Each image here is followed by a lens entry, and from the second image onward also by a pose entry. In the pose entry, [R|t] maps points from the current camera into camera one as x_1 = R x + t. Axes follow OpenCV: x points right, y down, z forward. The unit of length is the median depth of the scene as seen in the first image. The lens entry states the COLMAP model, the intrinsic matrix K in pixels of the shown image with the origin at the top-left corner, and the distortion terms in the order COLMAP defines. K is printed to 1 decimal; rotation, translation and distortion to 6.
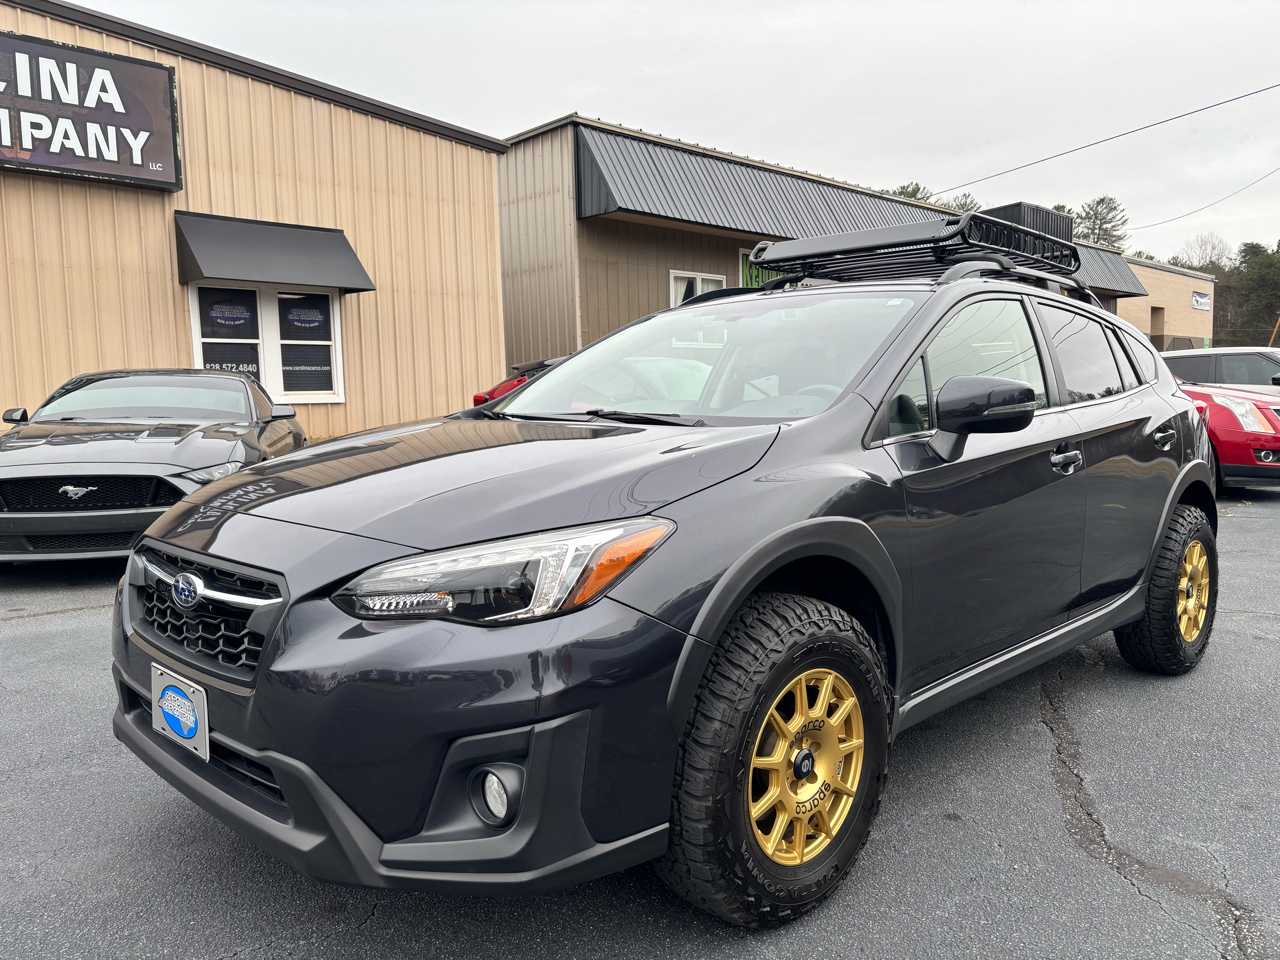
lens RADIAL K [[1003.7, 0, 639.7], [0, 1003.7, 476.3], [0, 0, 1]] dist [0.058826, -0.069604]
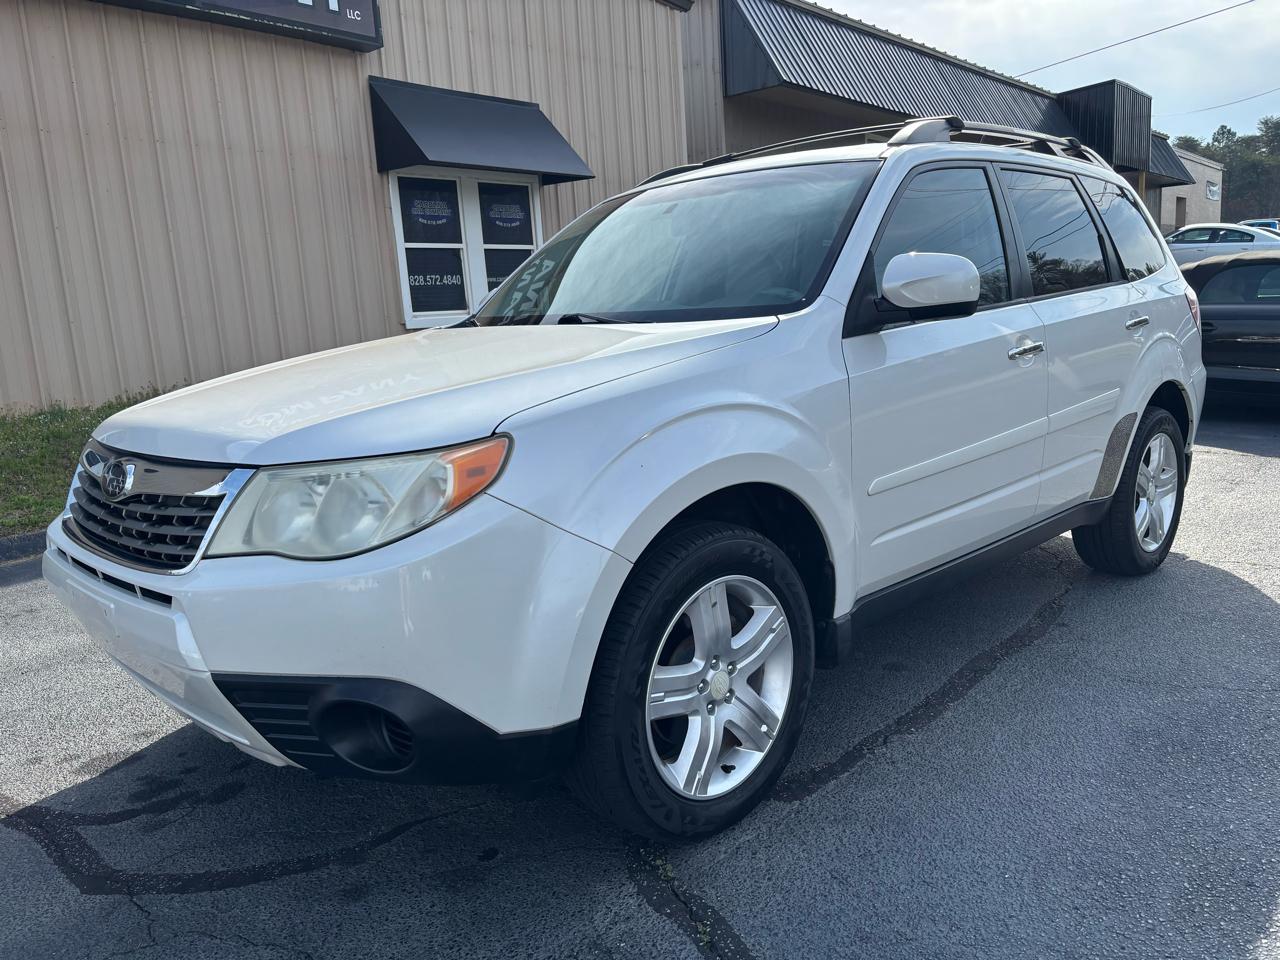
lens RADIAL K [[1002.1, 0, 647.4], [0, 1002.1, 484.2], [0, 0, 1]] dist [0.052559, -0.060181]
pose [[0.993573, -0.054366, 0.099287, -0.323384], [0.045336, 0.994815, 0.091041, -0.010589], [-0.103721, -0.085955, 0.990885, 0.172841]]
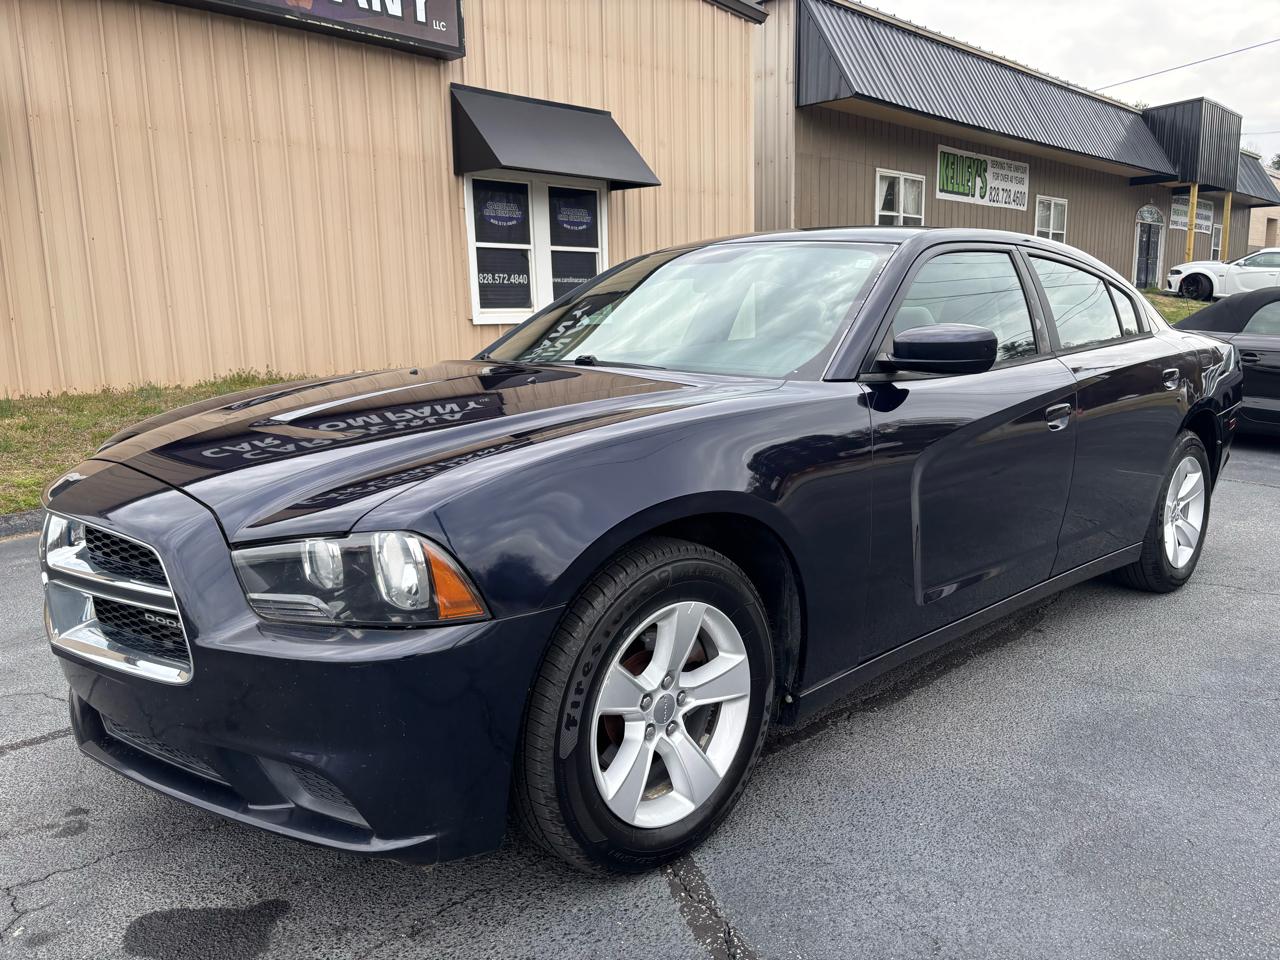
lens RADIAL K [[1003.7, 0, 642.5], [0, 1003.7, 486.1], [0, 0, 1]] dist [0.058826, -0.069604]
pose [[0.999467, -0.001449, 0.032621, -0.314157], [-0.001582, 0.995693, 0.092693, -0.012605], [-0.032615, -0.092695, 0.995160, 0.141726]]
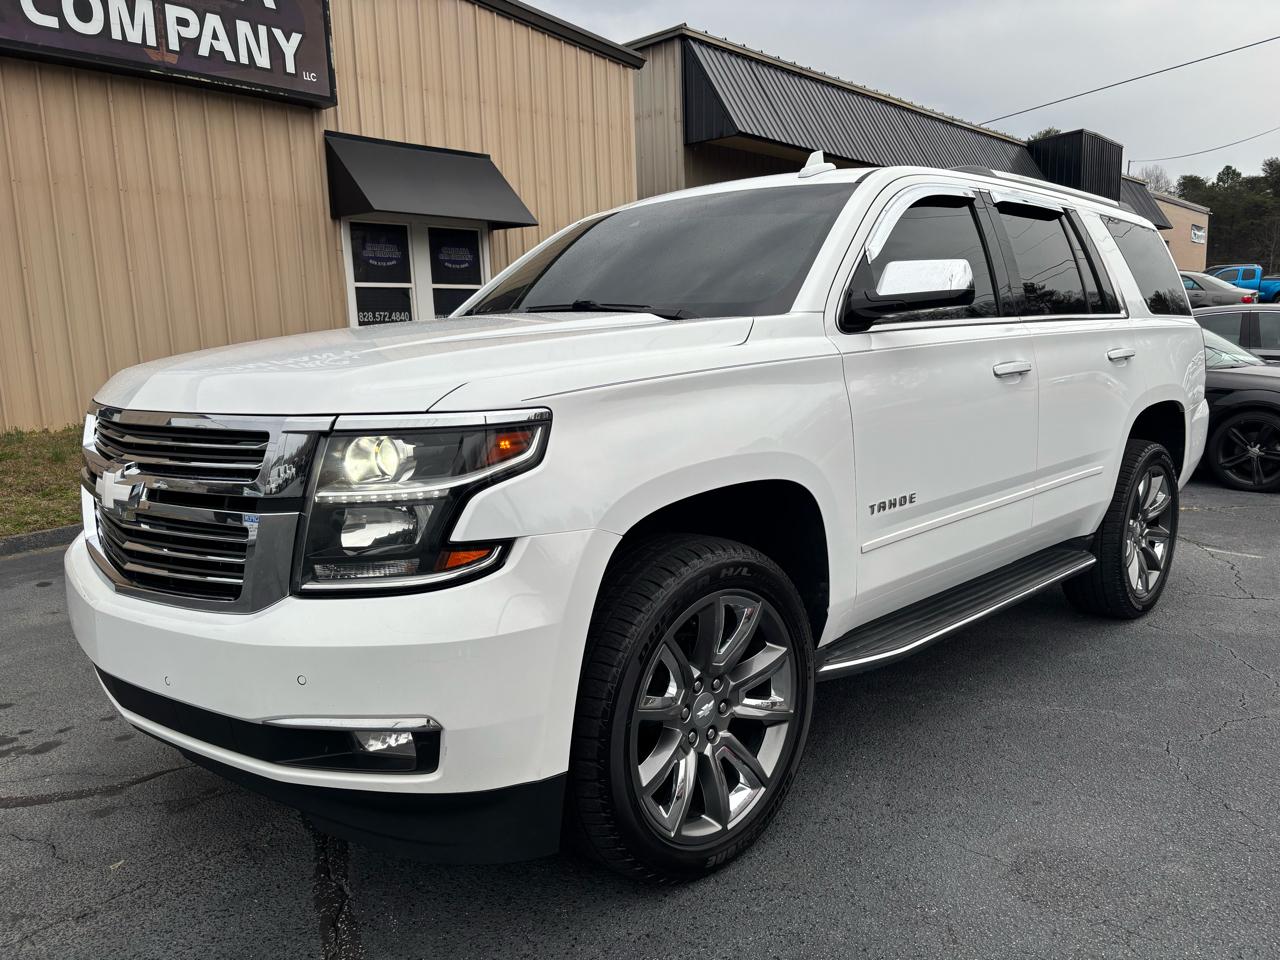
lens RADIAL K [[1006.4, 0, 647.8], [0, 1006.4, 483.7], [0, 0, 1]] dist [0.062586, -0.072911]
pose [[0.995557, -0.024815, 0.090832, -0.259997], [0.018565, 0.997443, 0.069018, -0.019522], [-0.092312, -0.067025, 0.993472, 0.104007]]
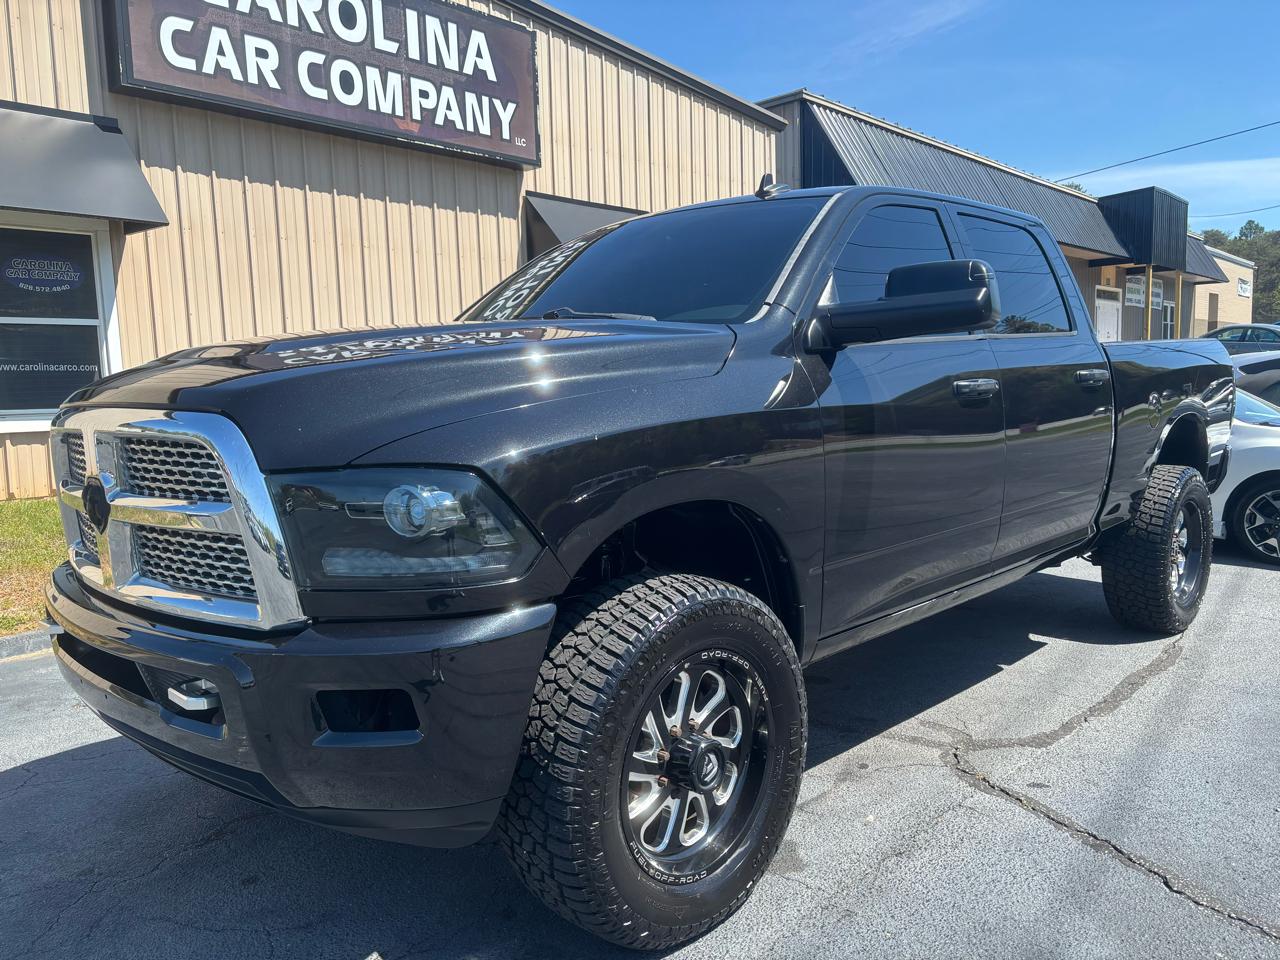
lens RADIAL K [[1007.1, 0, 641.4], [0, 1007.1, 484.6], [0, 0, 1]] dist [0.037711, -0.039454]
pose [[0.996775, -0.014406, 0.078941, -0.409484], [0.012626, 0.999656, 0.023001, -0.017514], [-0.079245, -0.021931, 0.996614, 0.078644]]
